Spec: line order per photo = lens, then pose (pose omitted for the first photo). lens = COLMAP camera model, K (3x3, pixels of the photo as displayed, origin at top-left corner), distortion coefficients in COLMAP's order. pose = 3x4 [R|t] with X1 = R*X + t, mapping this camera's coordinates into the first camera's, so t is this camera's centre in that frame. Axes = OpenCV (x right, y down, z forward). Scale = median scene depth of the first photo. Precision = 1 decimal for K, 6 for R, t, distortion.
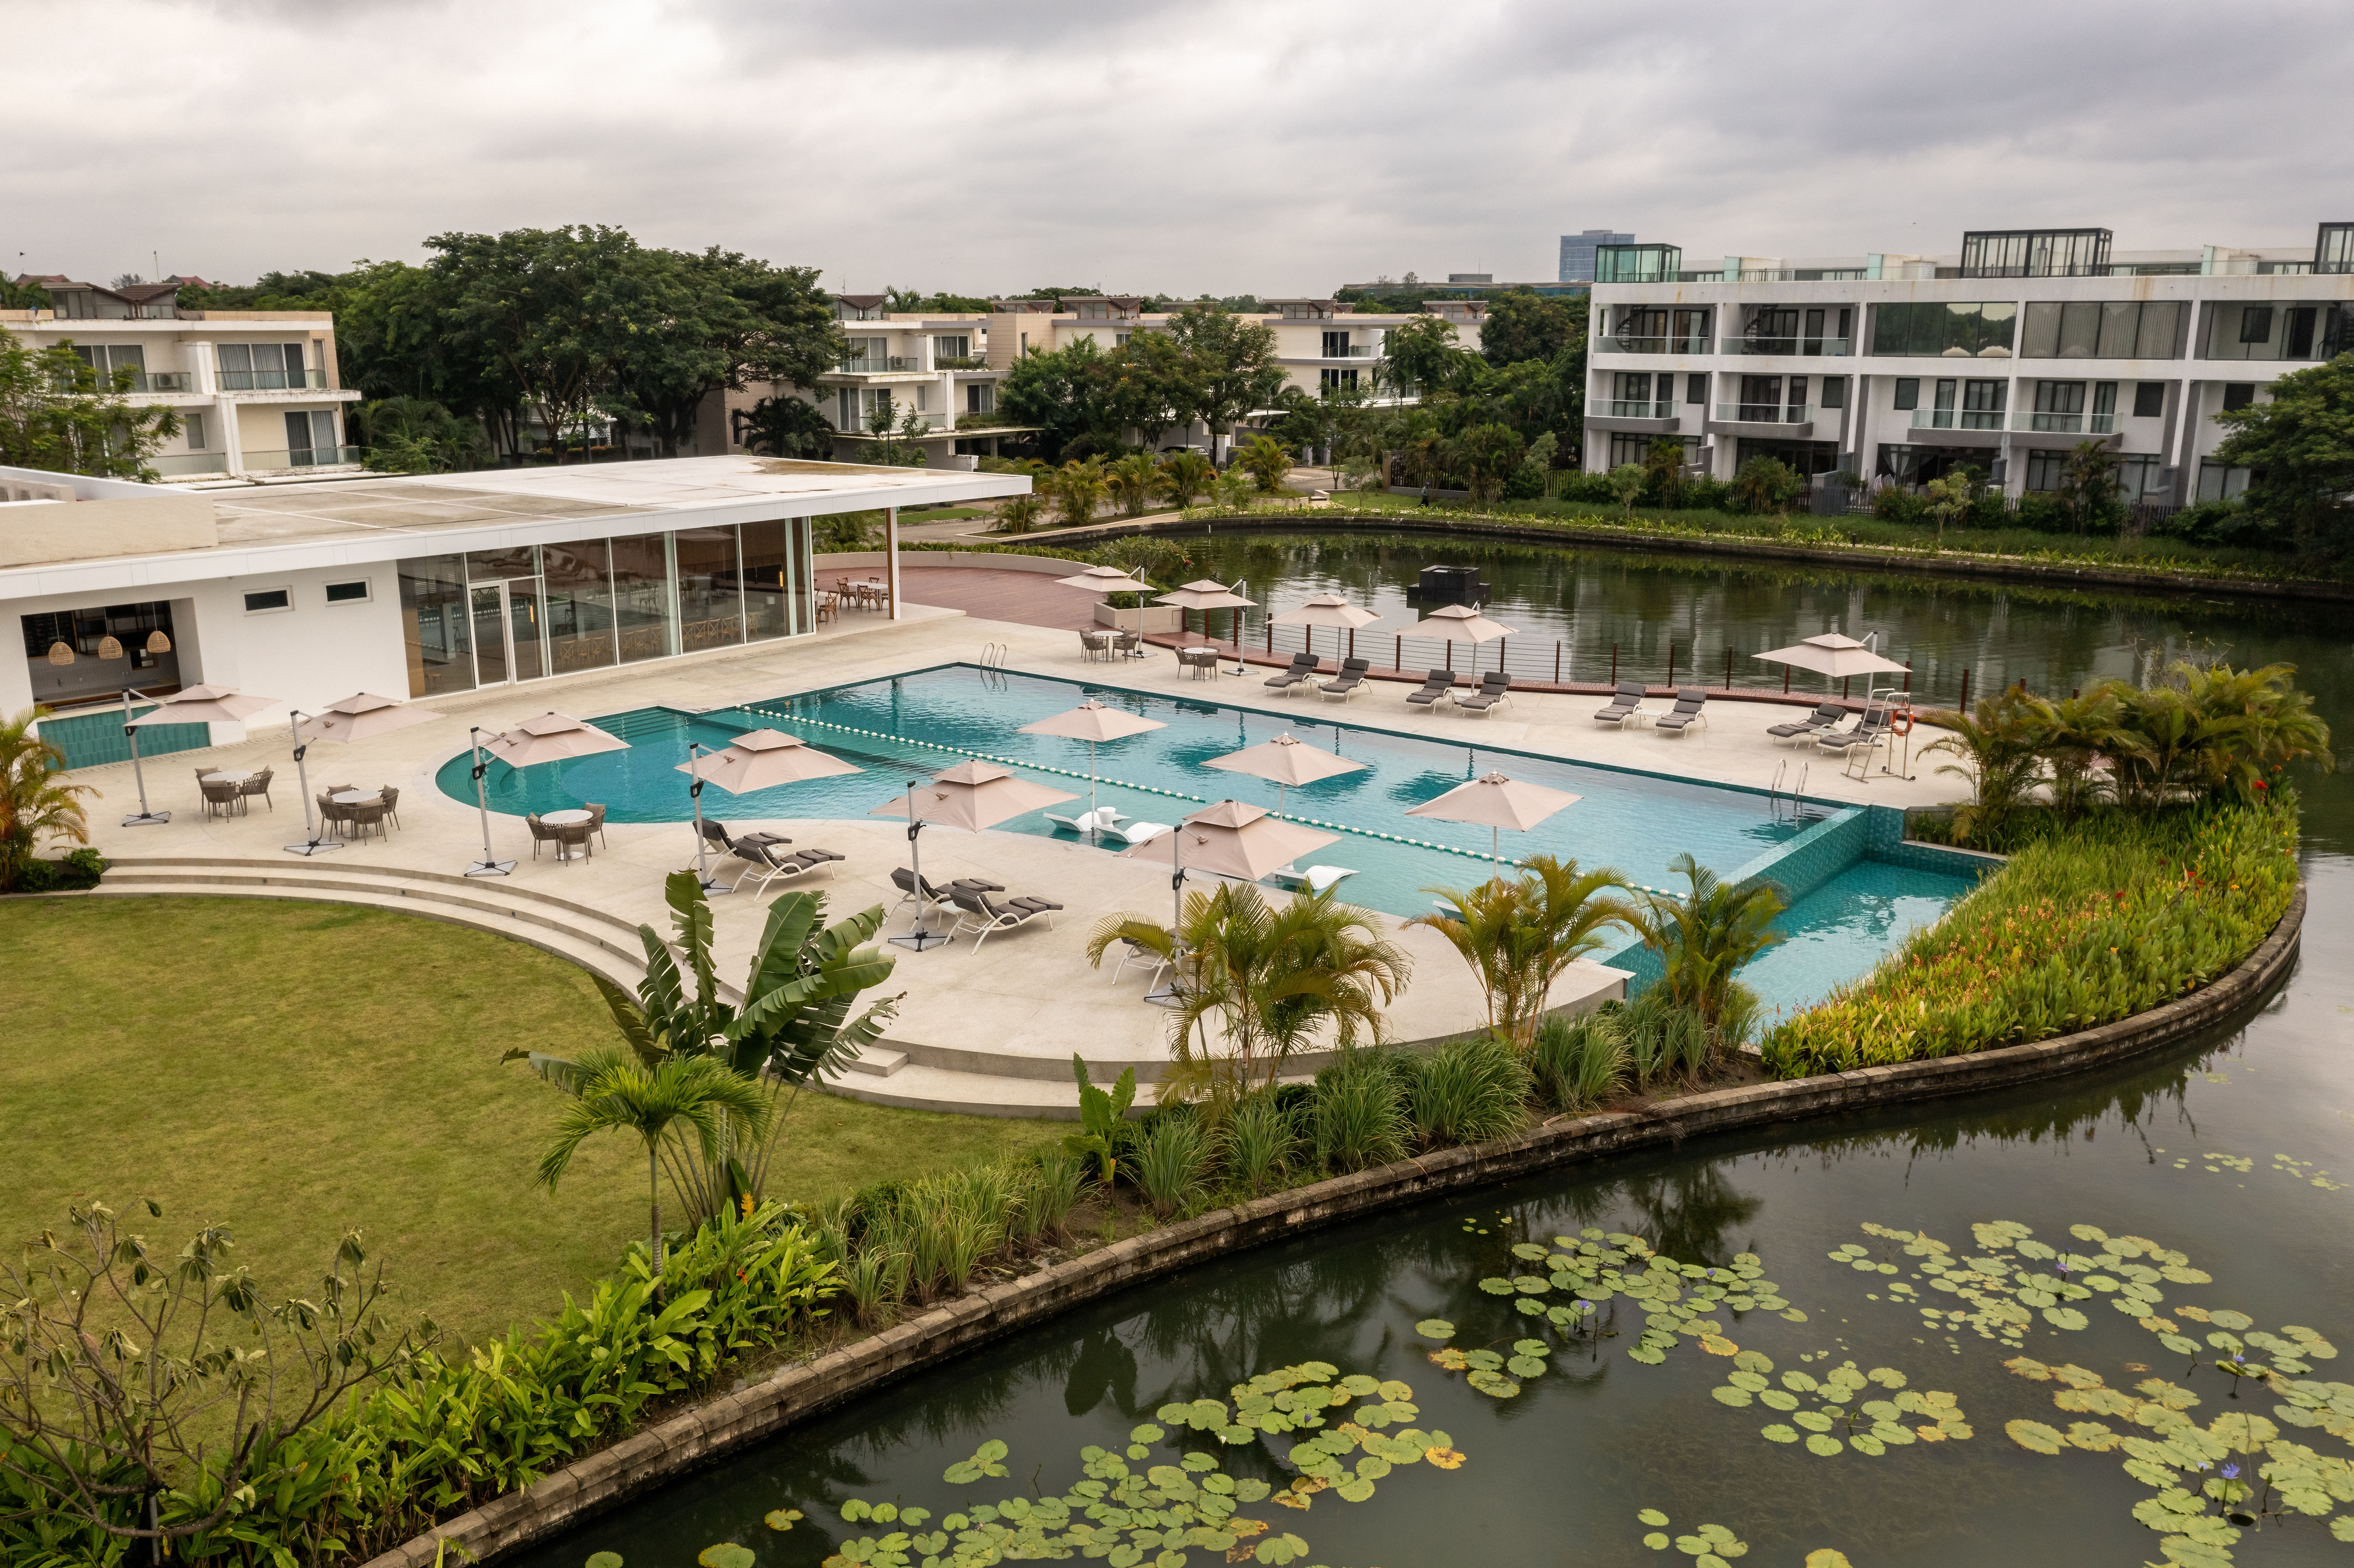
lens RADIAL K [[1860.9, 0, 1180.2], [0, 1860.9, 789.5], [0, 0, 1]] dist [-0.008290, 0.042293]
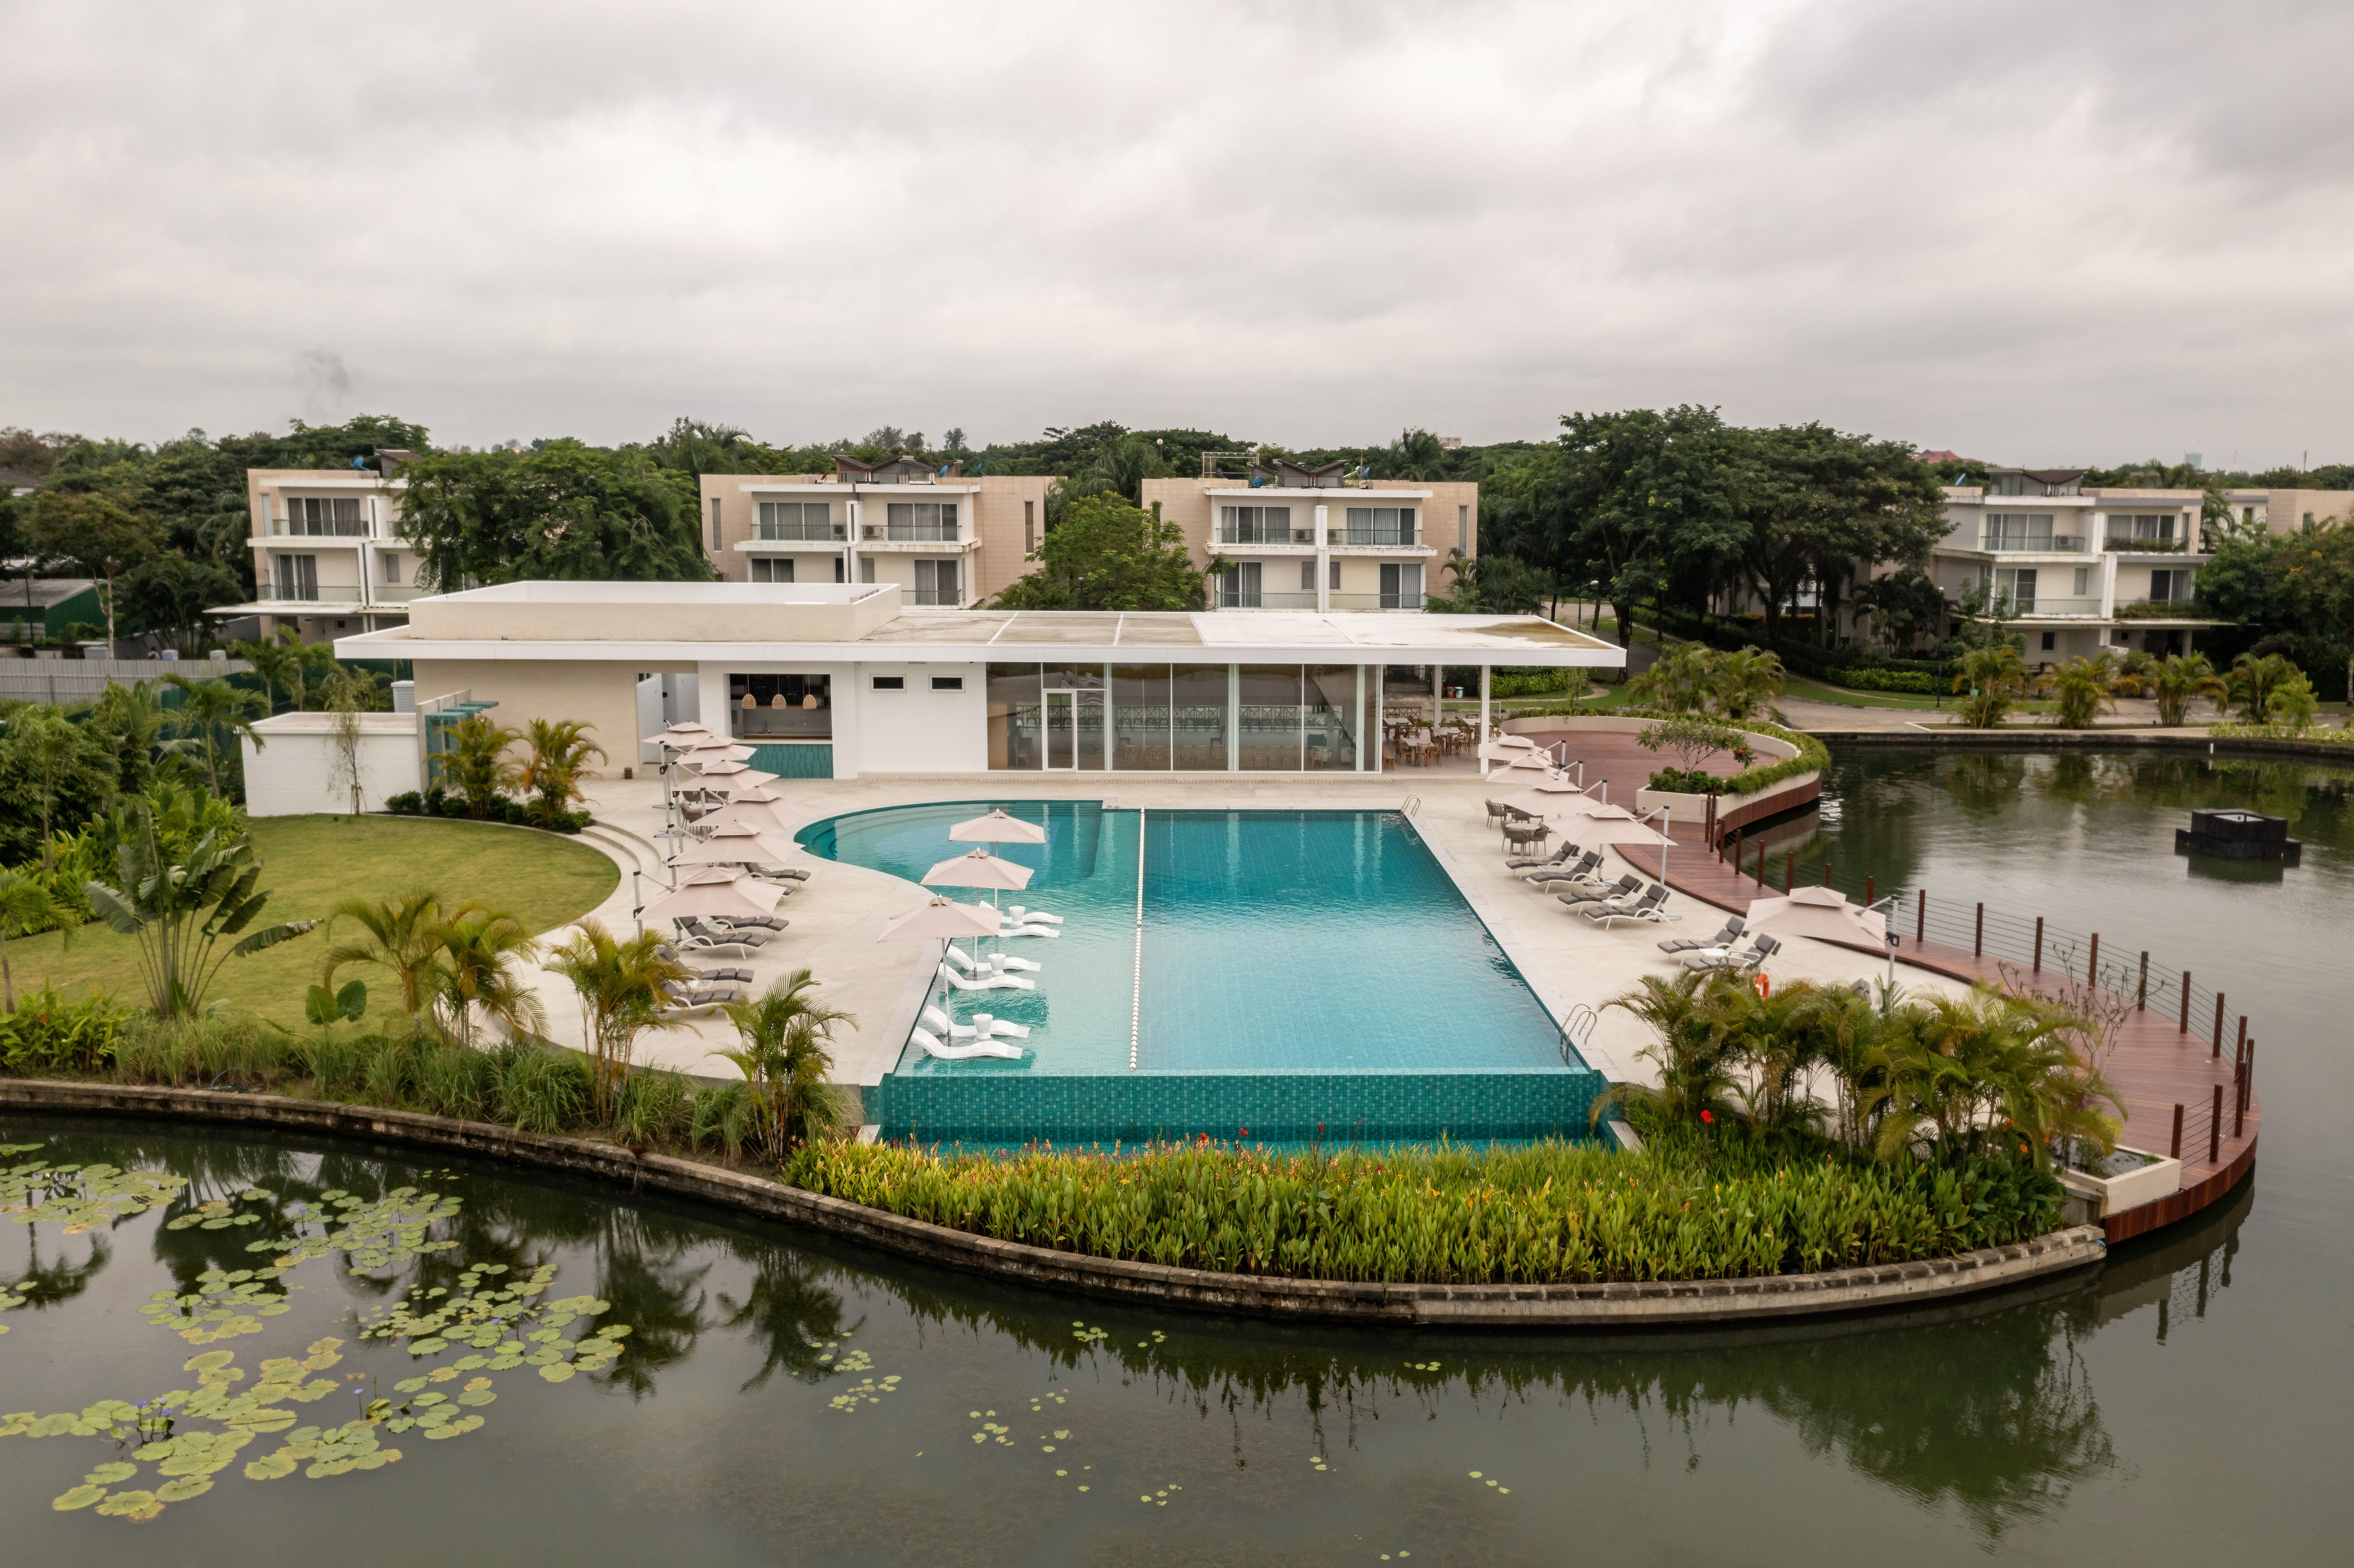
lens RADIAL K [[1892.7, 0, 1238.3], [0, 1892.7, 782.2], [0, 0, 1]] dist [0.003963, 0.012922]
pose [[0.659307, 0.127413, -0.741000, 0.658863], [-0.196038, 0.980579, -0.005818, -0.062067], [0.725868, 0.149100, 0.671480, 0.206866]]
